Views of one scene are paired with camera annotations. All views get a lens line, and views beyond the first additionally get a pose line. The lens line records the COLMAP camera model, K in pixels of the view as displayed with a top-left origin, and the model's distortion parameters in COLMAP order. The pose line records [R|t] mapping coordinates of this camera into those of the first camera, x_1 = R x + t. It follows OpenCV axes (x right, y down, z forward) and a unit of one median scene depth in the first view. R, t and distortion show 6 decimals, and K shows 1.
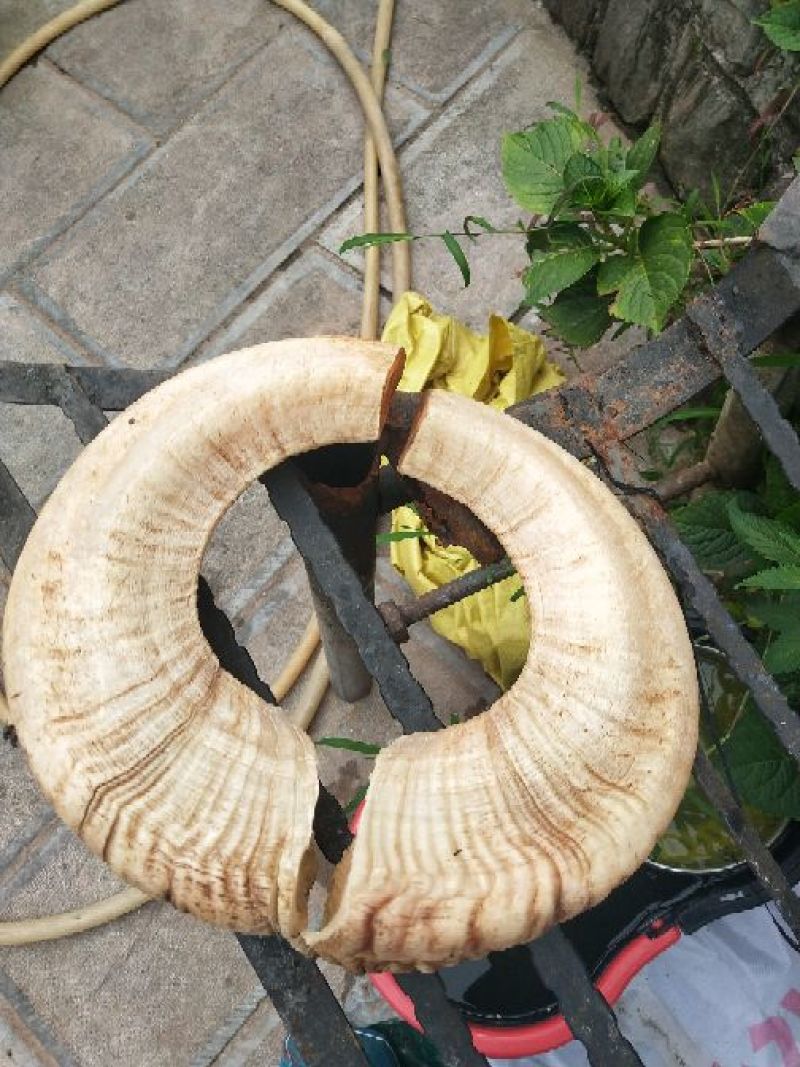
lens RADIAL K [[830.0, 0, 400.0], [0, 830.0, 533.5], [0, 0, 1]] dist [-0.025843, 0.053589]
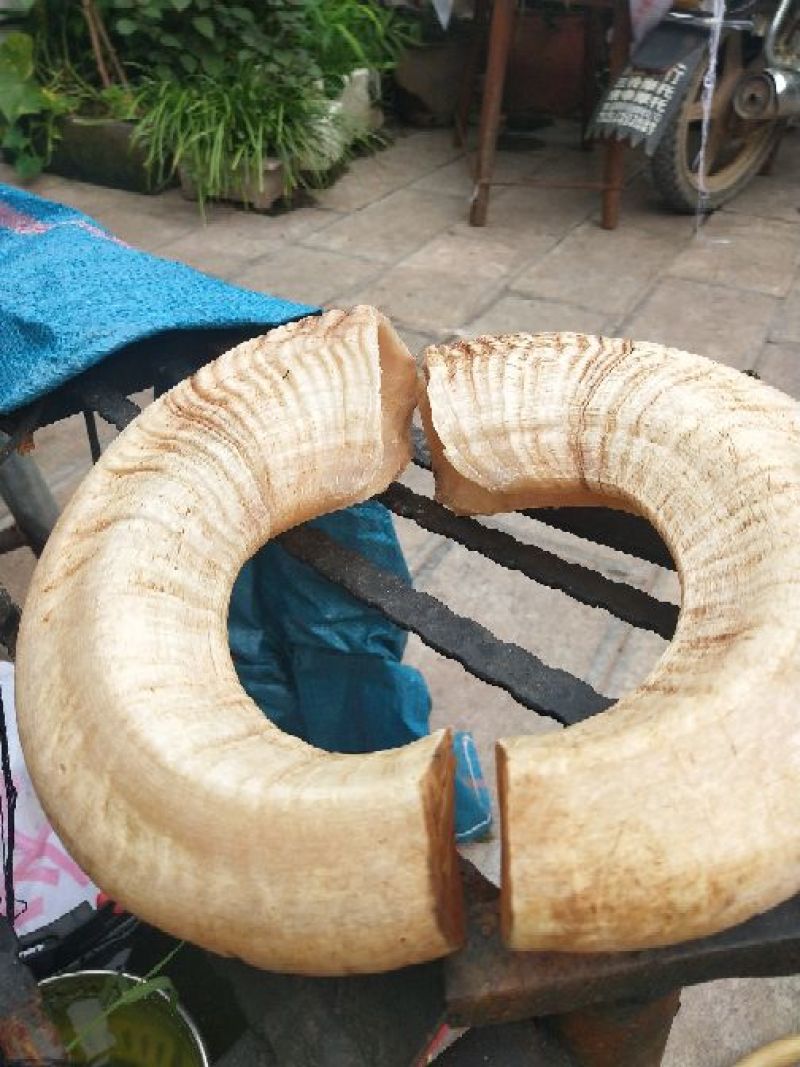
lens RADIAL K [[830.0, 0, 400.0], [0, 830.0, 533.5], [0, 0, 1]] dist [-0.025843, 0.053589]
pose [[-0.972740, 0.200592, -0.116359, 0.088073], [-0.179683, -0.334764, 0.925012, -0.682445], [0.146598, 0.920704, 0.361681, 0.784947]]
